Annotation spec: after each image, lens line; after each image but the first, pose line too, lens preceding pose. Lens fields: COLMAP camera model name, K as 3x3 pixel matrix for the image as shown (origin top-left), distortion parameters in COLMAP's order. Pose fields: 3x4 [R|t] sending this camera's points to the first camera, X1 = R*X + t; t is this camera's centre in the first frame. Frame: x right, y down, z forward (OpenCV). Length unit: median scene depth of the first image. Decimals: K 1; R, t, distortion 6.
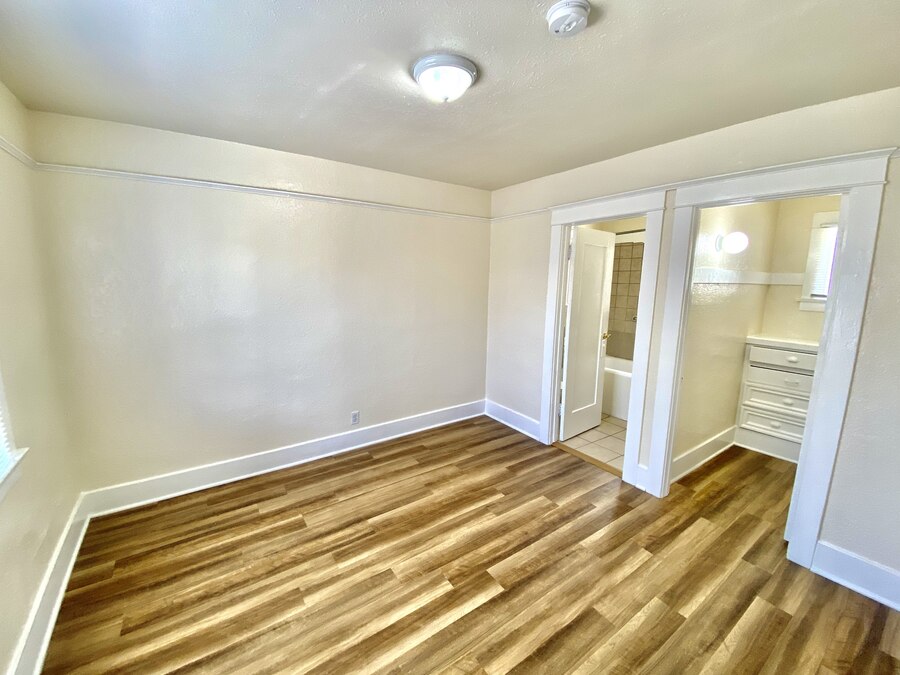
lens RADIAL K [[367.1, 0, 450.0], [0, 367.1, 337.5], [0, 0, 1]] dist [0.038071, -0.027635]
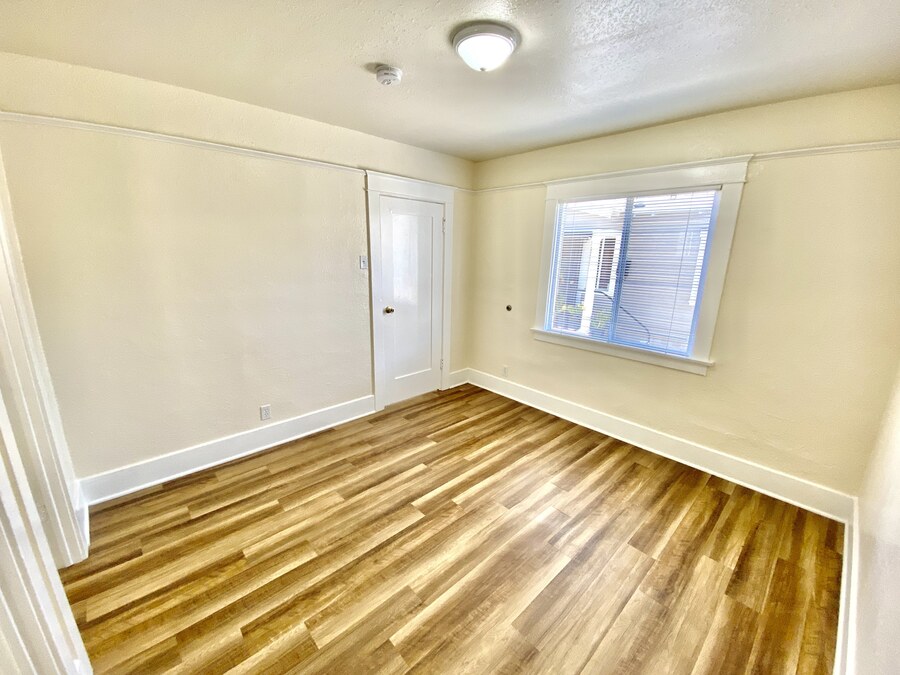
lens RADIAL K [[367.1, 0, 450.0], [0, 367.1, 337.5], [0, 0, 1]] dist [0.038071, -0.027635]
pose [[-0.988950, 0.003093, -0.148219, 0.177639], [-0.056257, 0.917174, 0.394496, -0.288782], [0.137162, 0.398475, -0.906865, 1.713256]]
